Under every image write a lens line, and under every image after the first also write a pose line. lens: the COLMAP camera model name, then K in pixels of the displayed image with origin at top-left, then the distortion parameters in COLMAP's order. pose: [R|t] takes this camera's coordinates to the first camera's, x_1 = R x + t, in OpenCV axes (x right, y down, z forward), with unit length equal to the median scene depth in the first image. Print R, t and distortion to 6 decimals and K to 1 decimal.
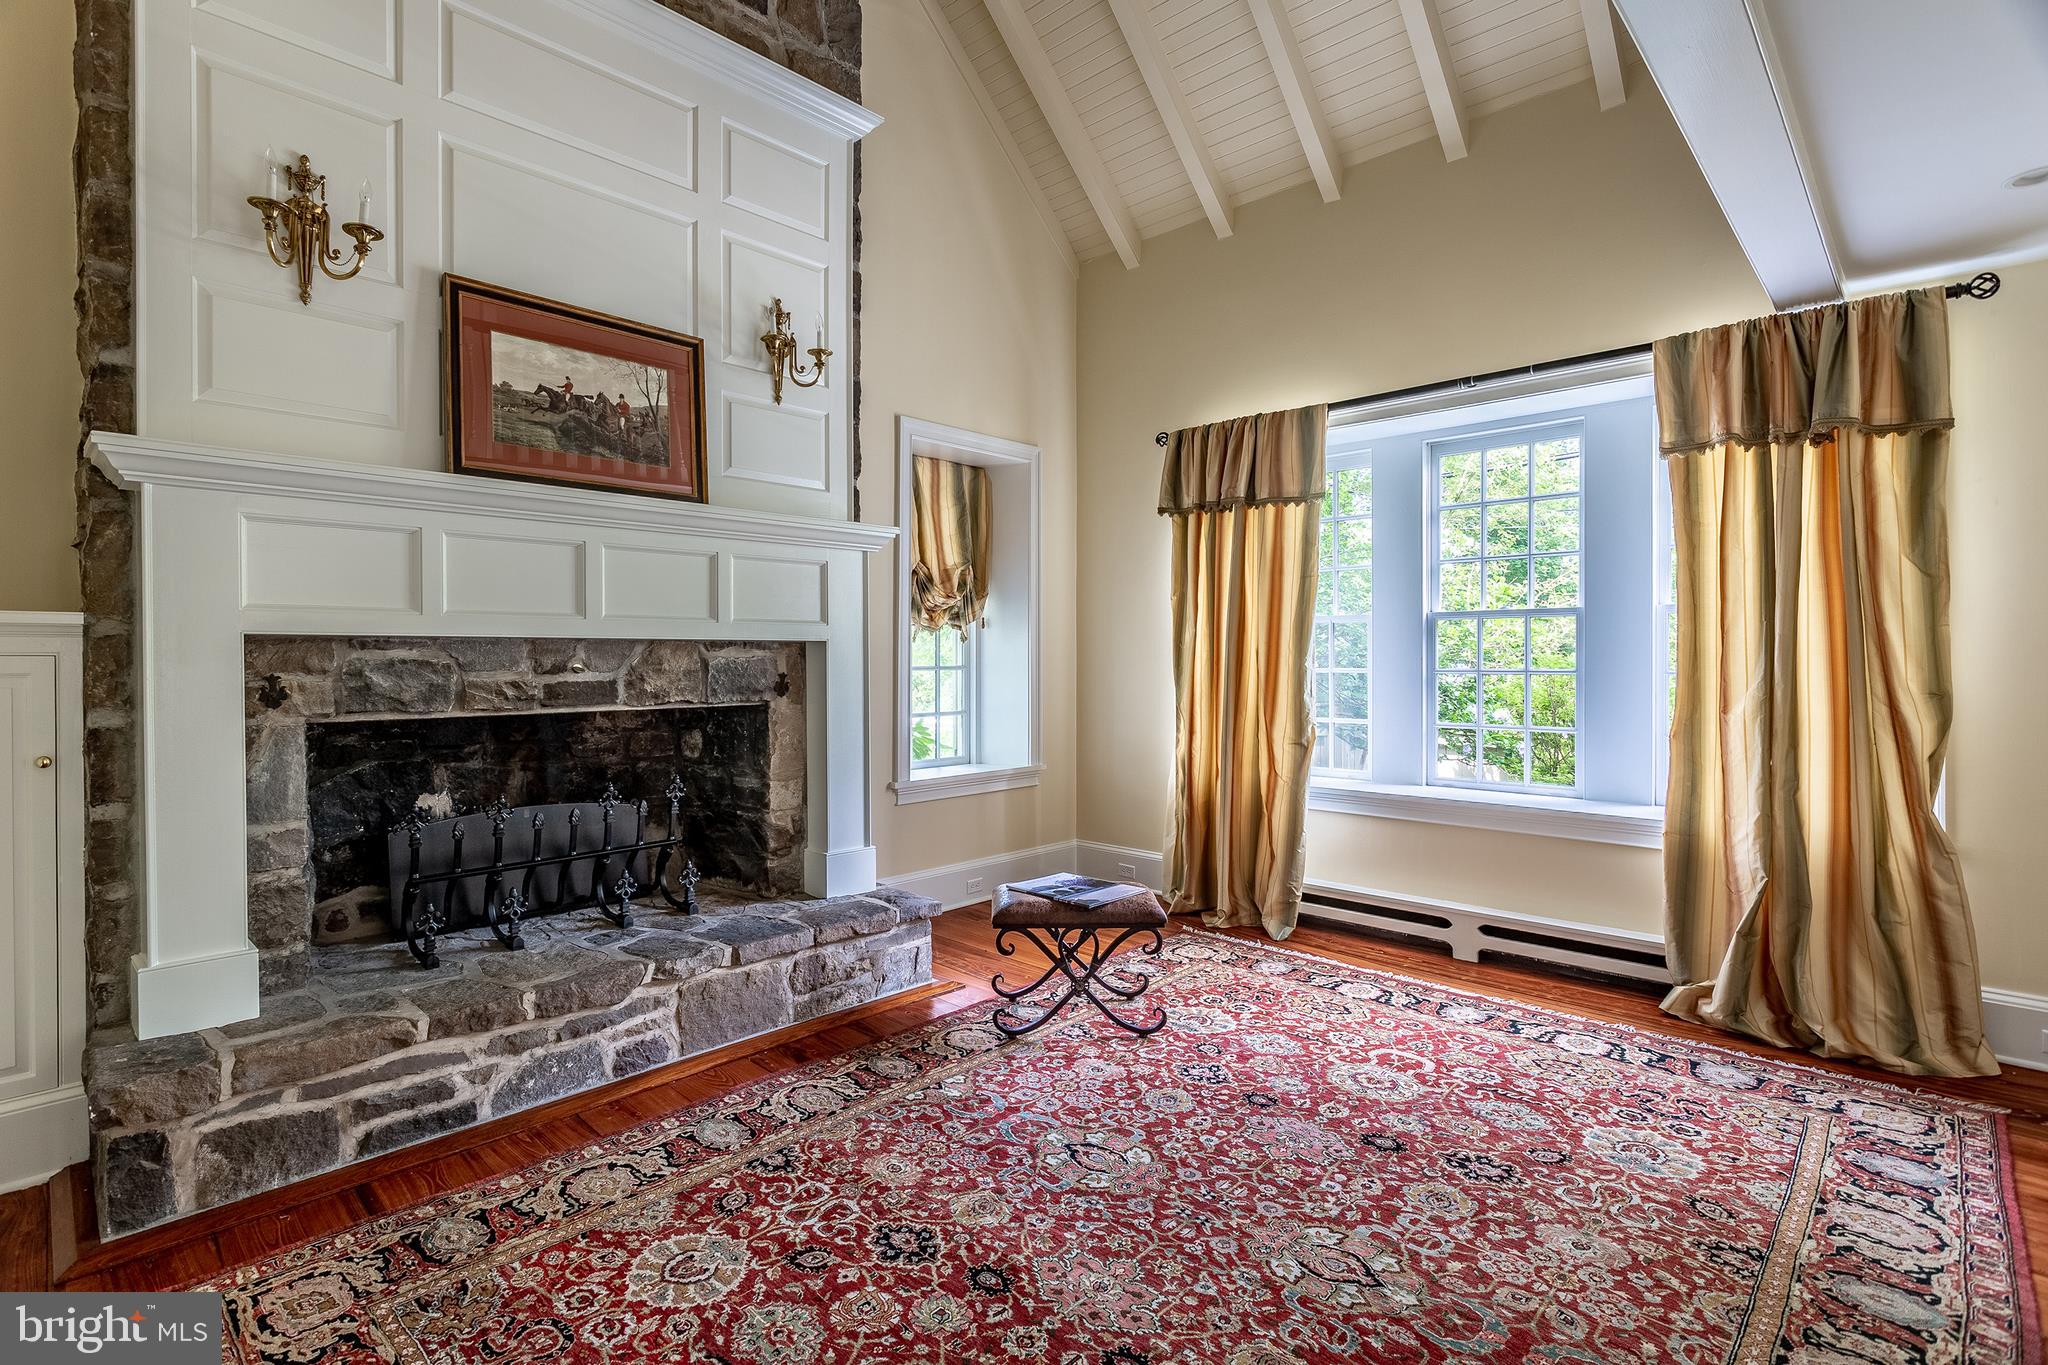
lens RADIAL K [[1006.0, 0, 990.5], [0, 1006.0, 666.8], [0, 0, 1]] dist [-0.007220, 0.001562]
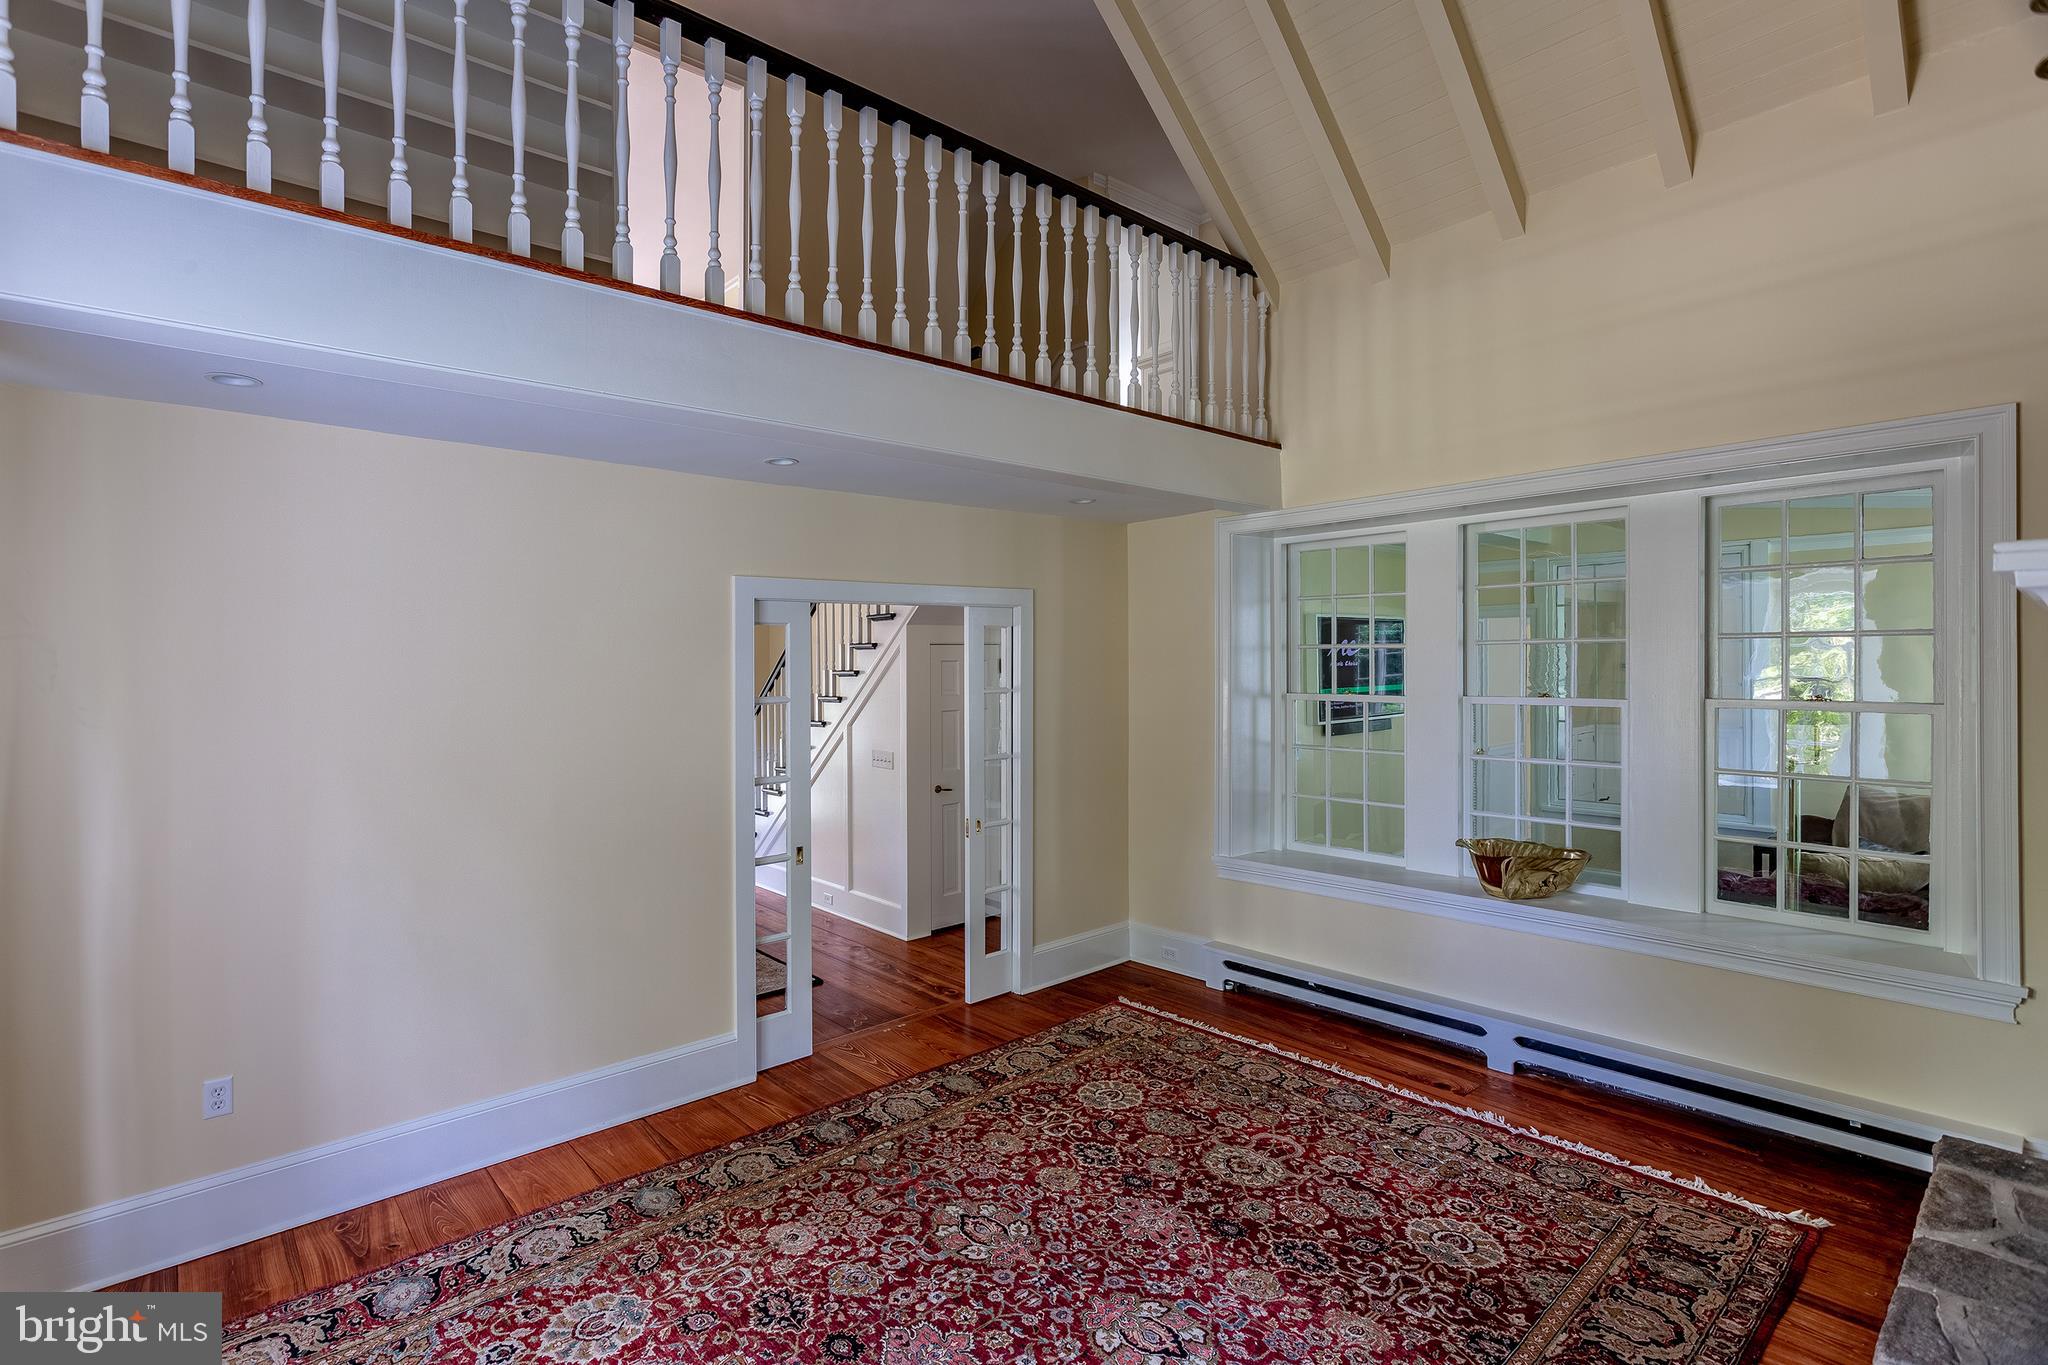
lens RADIAL K [[964.4, 0, 995.6], [0, 964.4, 639.2], [0, 0, 1]] dist [-0.003765, 0.000362]
pose [[-0.997609, 0.019034, 0.066433, 0.146596], [0.017783, 0.999654, -0.019372, -0.138503], [-0.066779, -0.018144, -0.997603, 1.577444]]
